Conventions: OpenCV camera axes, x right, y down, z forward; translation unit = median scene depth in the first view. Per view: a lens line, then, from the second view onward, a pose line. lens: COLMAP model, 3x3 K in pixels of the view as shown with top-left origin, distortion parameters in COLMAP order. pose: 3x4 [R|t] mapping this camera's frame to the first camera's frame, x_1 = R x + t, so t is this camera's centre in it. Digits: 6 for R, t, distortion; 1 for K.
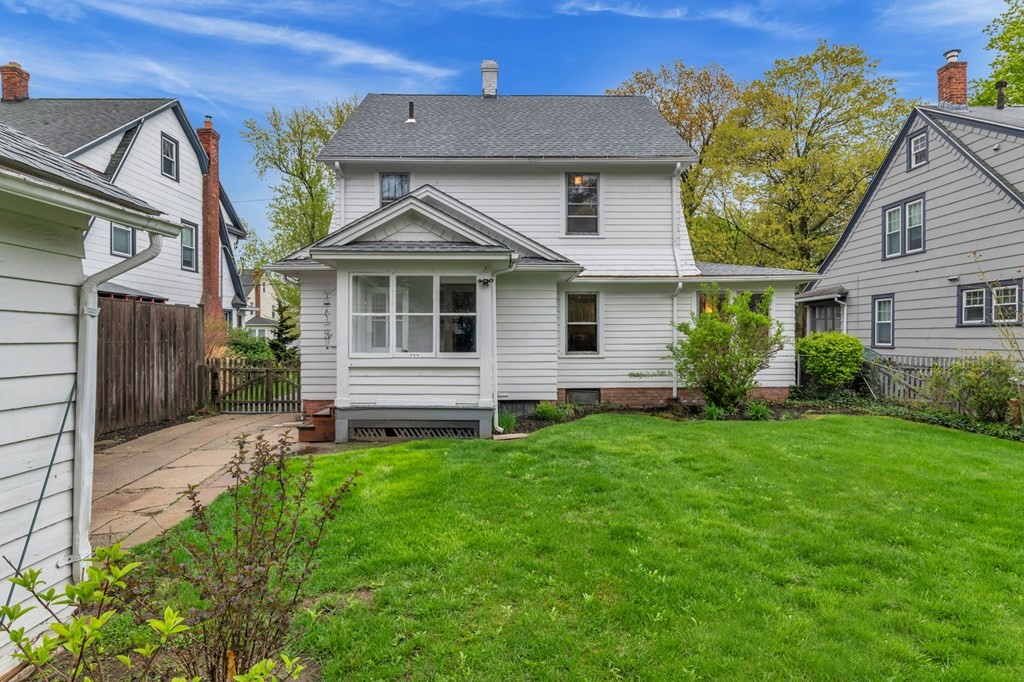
lens RADIAL K [[538.9, 0, 514.5], [0, 538.9, 336.2], [0, 0, 1]] dist [-0.014666, 0.011990]
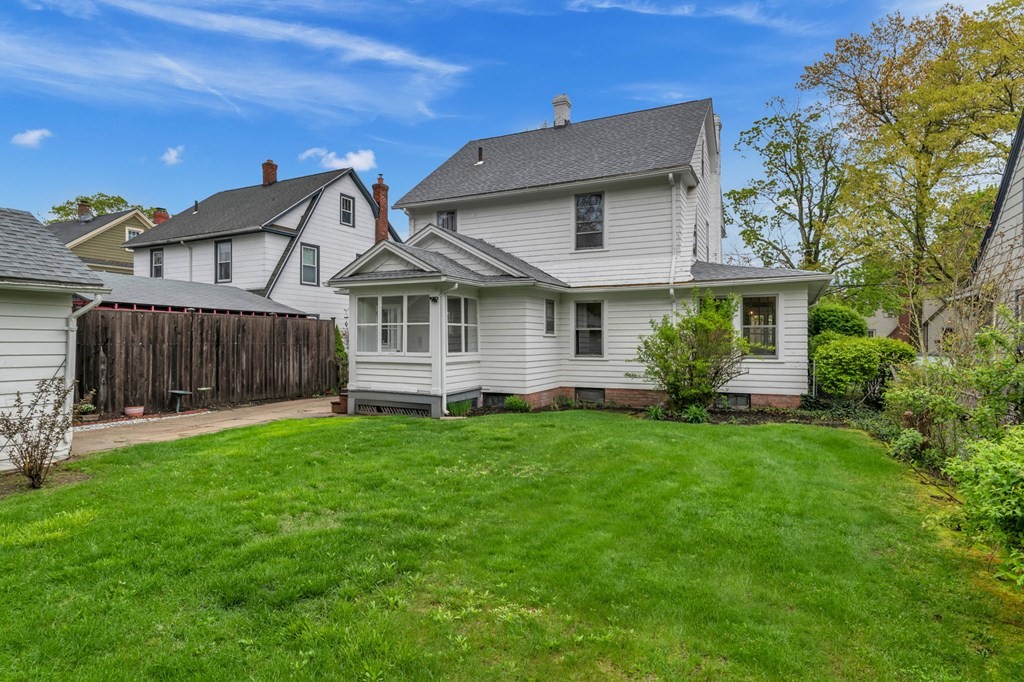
lens RADIAL K [[538.9, 0, 514.5], [0, 538.9, 336.2], [0, 0, 1]] dist [-0.014666, 0.011990]
pose [[0.894954, -0.001130, -0.446156, 0.495198], [-0.002752, 0.999964, -0.008052, 0.000250], [0.446149, 0.008433, 0.894919, -0.060635]]
